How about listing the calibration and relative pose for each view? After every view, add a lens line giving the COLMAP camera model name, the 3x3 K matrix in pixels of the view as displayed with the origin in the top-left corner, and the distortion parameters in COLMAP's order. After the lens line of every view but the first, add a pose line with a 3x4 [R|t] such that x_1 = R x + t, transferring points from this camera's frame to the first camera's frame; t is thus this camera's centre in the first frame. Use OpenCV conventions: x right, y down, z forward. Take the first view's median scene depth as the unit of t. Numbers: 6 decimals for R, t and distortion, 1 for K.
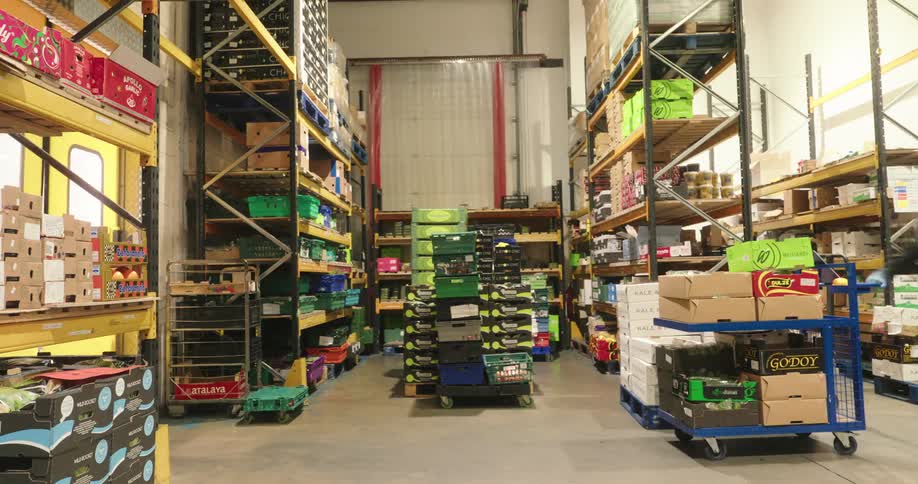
lens RADIAL K [[673.0, 0, 461.7], [0, 673.0, 244.4], [0, 0, 1]] dist [0.007856, -0.001157]
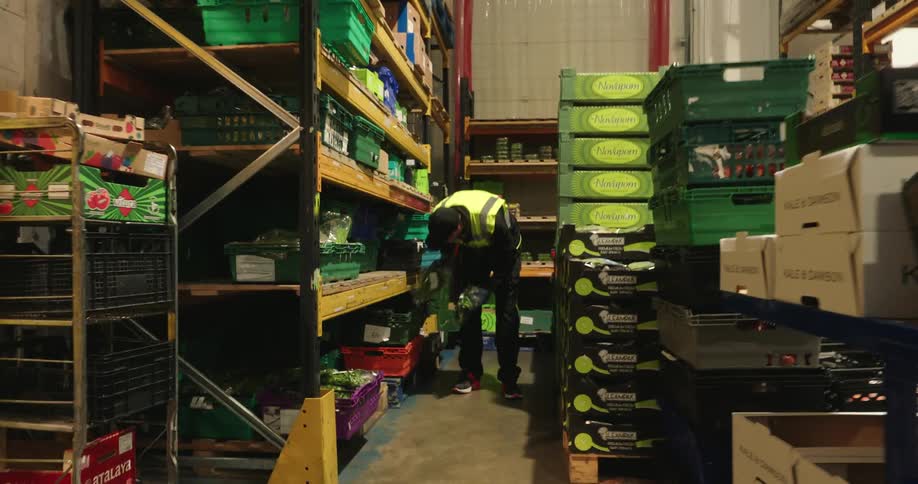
lens RADIAL K [[680.8, 0, 469.8], [0, 680.8, 247.7], [0, 0, 1]] dist [0.013826, -0.012509]
pose [[0.996582, 0.018842, -0.080429, -0.111092], [-0.014759, 0.998587, 0.051053, 0.056922], [0.081277, -0.049691, 0.995452, 0.562778]]
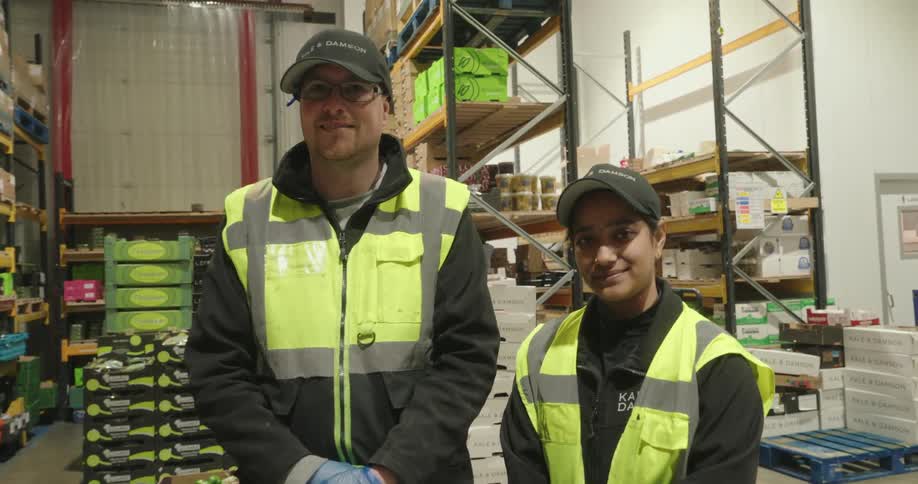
lens RADIAL K [[787.6, 0, 457.9], [0, 787.6, 243.9], [0, 0, 1]] dist [0.015101, -0.006633]
pose [[0.955576, -0.003655, 0.294721, 0.032063], [0.001444, 0.999969, 0.007721, -0.035554], [-0.294740, -0.006953, 0.955552, 0.174628]]
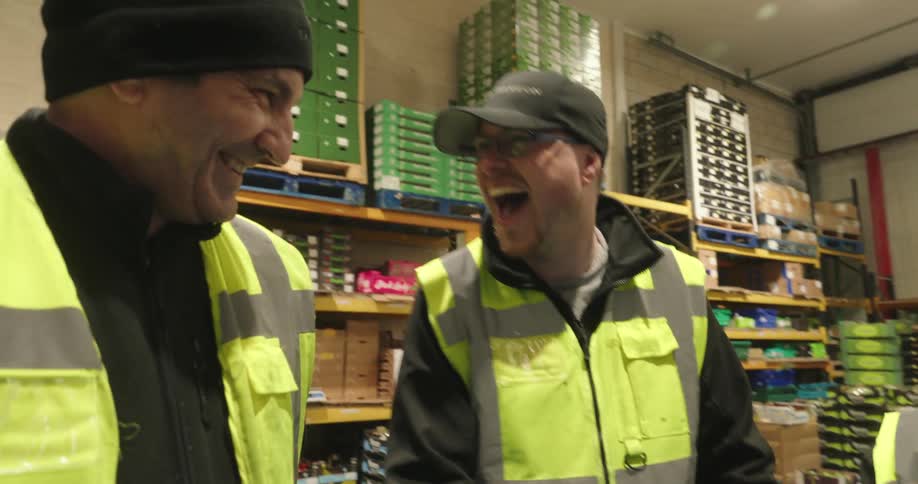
lens RADIAL K [[680.8, 0, 438.1], [0, 680.8, 242.5], [0, 0, 1]] dist [0.013826, -0.012509]
pose [[0.552052, -0.127650, -0.823981, 0.527282], [0.042747, 0.991245, -0.124922, -0.055126], [0.832713, 0.033741, 0.552675, -0.106879]]
